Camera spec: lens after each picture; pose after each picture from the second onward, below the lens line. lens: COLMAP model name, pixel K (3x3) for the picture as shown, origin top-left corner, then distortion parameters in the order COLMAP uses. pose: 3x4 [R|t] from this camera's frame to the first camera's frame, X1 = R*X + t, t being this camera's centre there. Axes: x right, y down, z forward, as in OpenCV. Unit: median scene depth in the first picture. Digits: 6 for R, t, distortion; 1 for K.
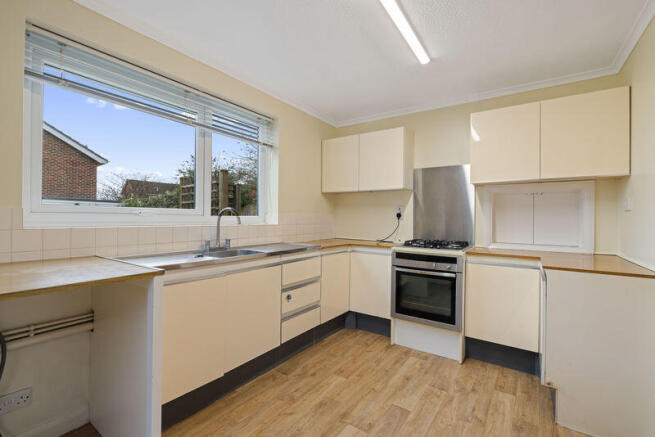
lens RADIAL K [[293.2, 0, 327.7], [0, 293.2, 218.0], [0, 0, 1]] dist [-0.018418, 0.000022]
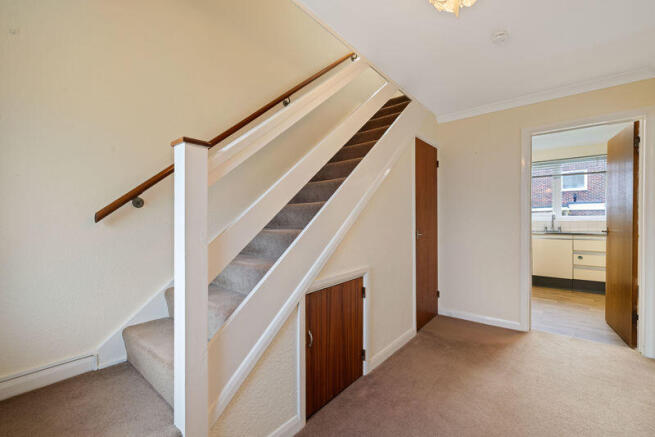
lens RADIAL K [[276.4, 0, 328.8], [0, 276.4, 220.2], [0, 0, 1]] dist [-0.000736, -0.000106]
pose [[-0.097143, -0.005143, -0.995257, 1.830369], [0.009628, 0.999935, -0.006107, 0.017297], [0.995224, -0.010176, -0.097088, -0.480001]]
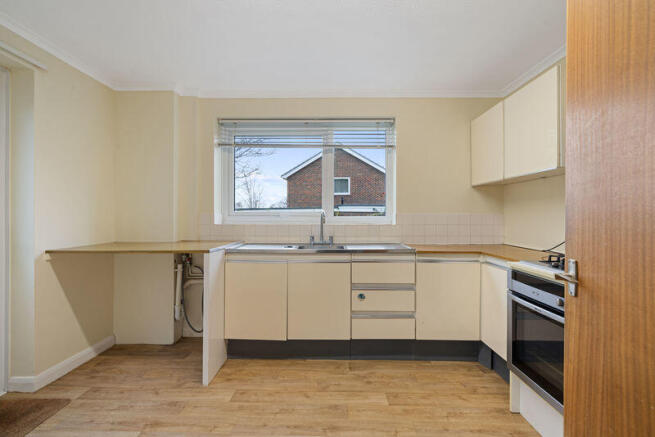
lens RADIAL K [[276.4, 0, 327.3], [0, 276.4, 219.5], [0, 0, 1]] dist [-0.000736, -0.000106]
pose [[0.549069, -0.003481, -0.835770, 0.591733], [0.006301, 0.999980, -0.000026, 0.003149], [0.835753, -0.005252, 0.549080, 0.368594]]
